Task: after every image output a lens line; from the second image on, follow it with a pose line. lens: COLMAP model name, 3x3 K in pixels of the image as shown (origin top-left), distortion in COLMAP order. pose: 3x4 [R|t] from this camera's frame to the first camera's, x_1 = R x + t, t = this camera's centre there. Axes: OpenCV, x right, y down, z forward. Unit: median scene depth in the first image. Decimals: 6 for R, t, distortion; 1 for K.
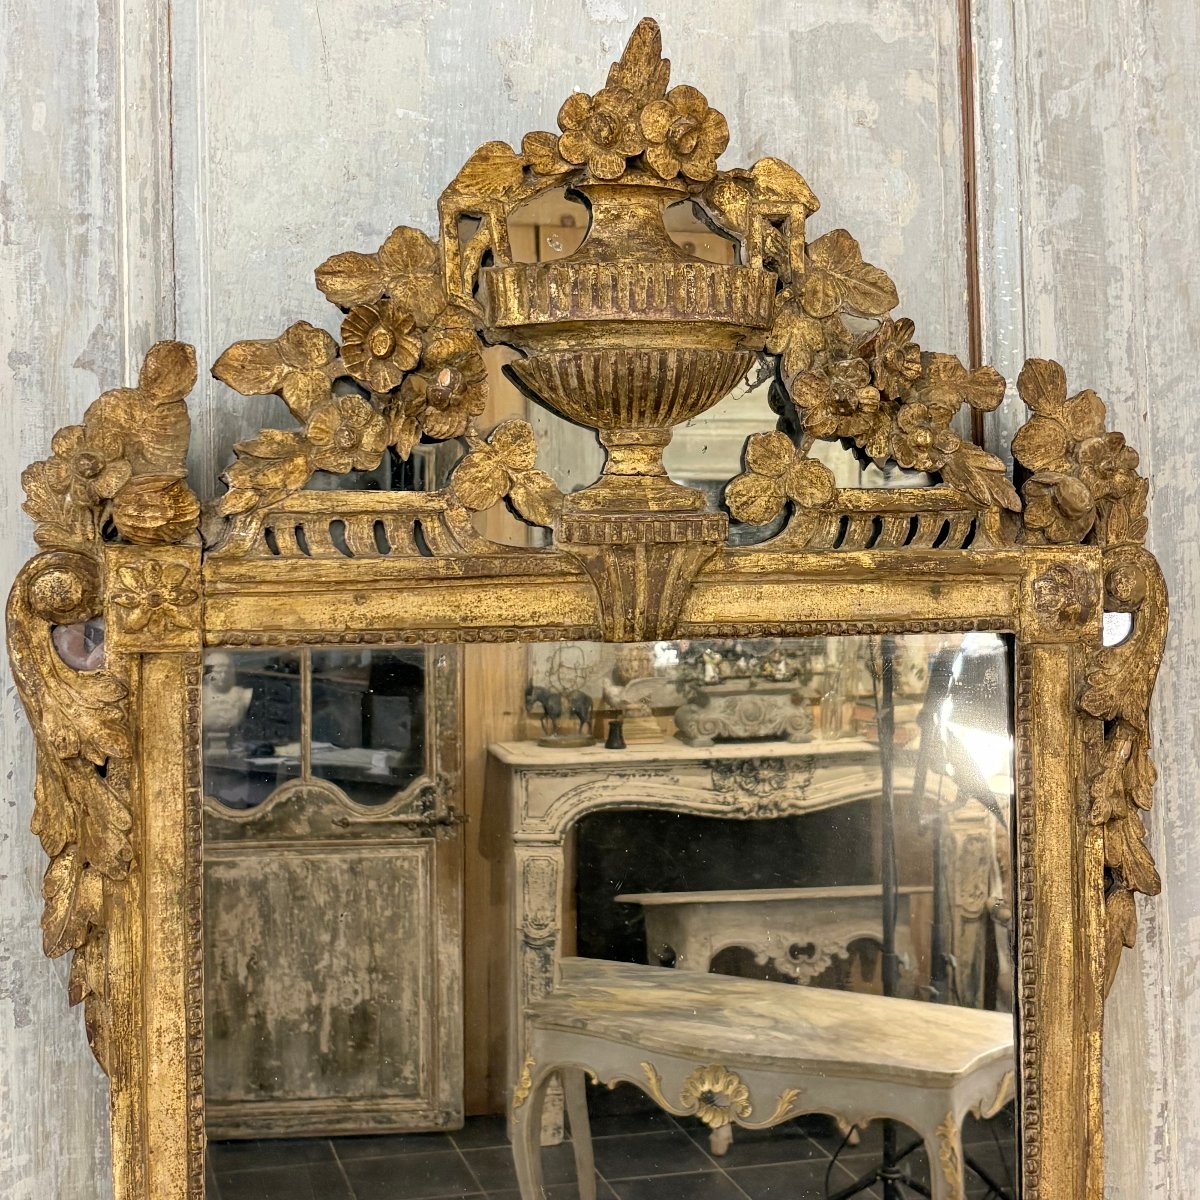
lens RADIAL K [[1886.2, 0, 596.4], [0, 1886.2, 599.3], [0, 0, 1]] dist [0.247042, -0.991826]
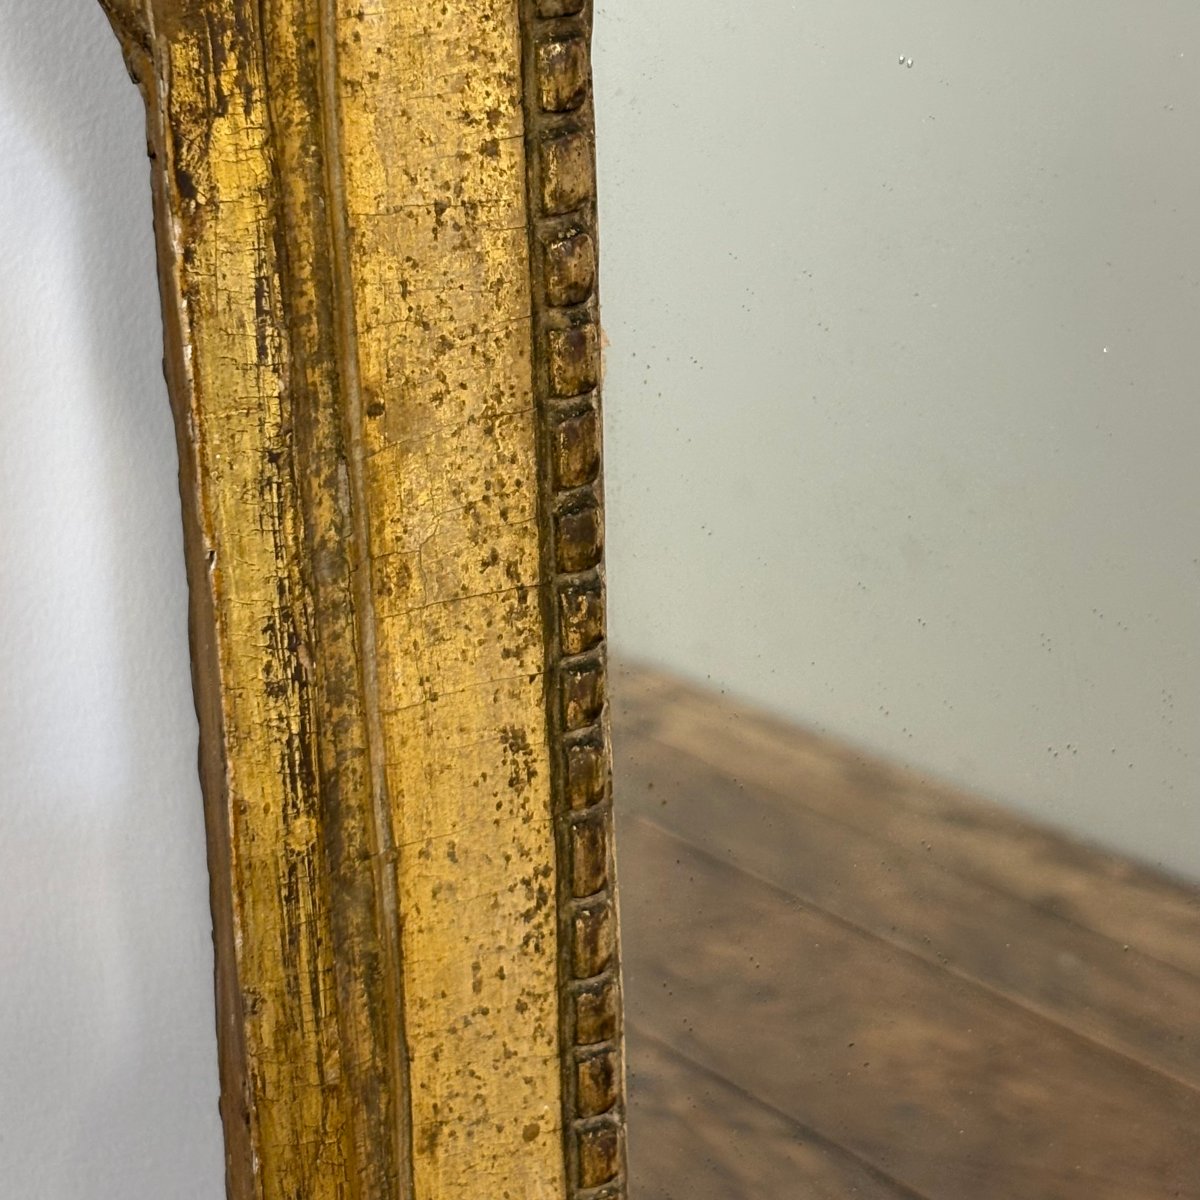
lens RADIAL K [[3150.9, 0, 599.3], [0, 3150.9, 616.5], [0, 0, 1]] dist [0.259293, -0.820111]
pose [[0.999497, -0.026220, 0.017838, -0.202556], [0.018416, 0.937820, 0.346634, 0.180577], [-0.025818, -0.346131, 0.937831, 0.632413]]
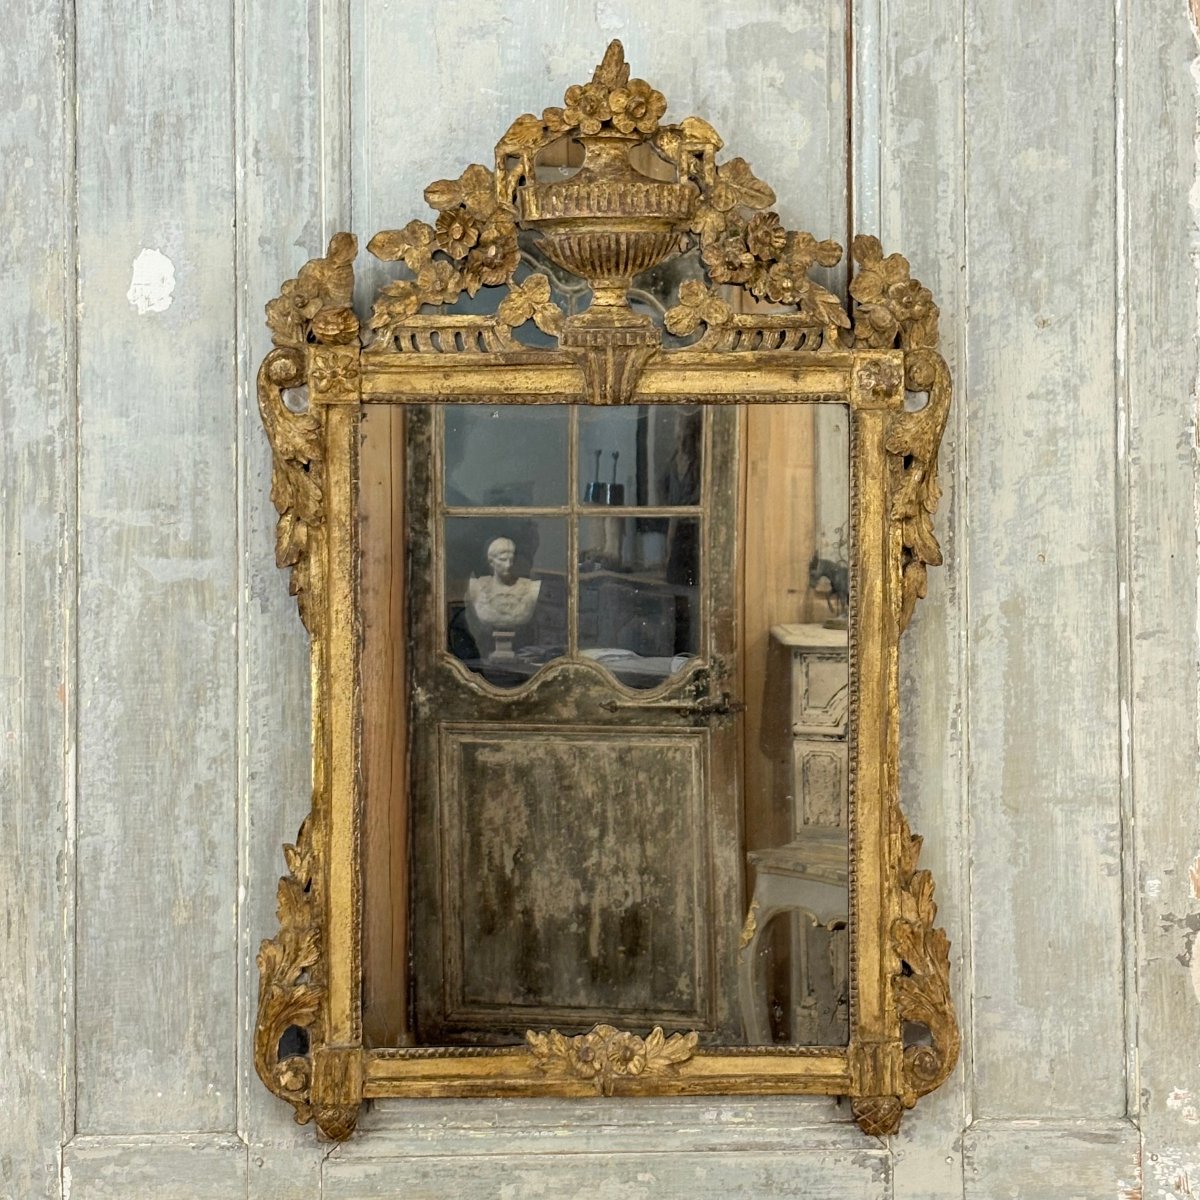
lens RADIAL K [[2897.2, 0, 600.5], [0, 2897.2, 608.5], [0, 0, 1]] dist [0.256474, -1.089106]
pose [[0.983683, 0.015716, -0.179223, 0.489641], [-0.010376, 0.999475, 0.030695, 0.127339], [0.179611, -0.028335, 0.983330, -1.595157]]
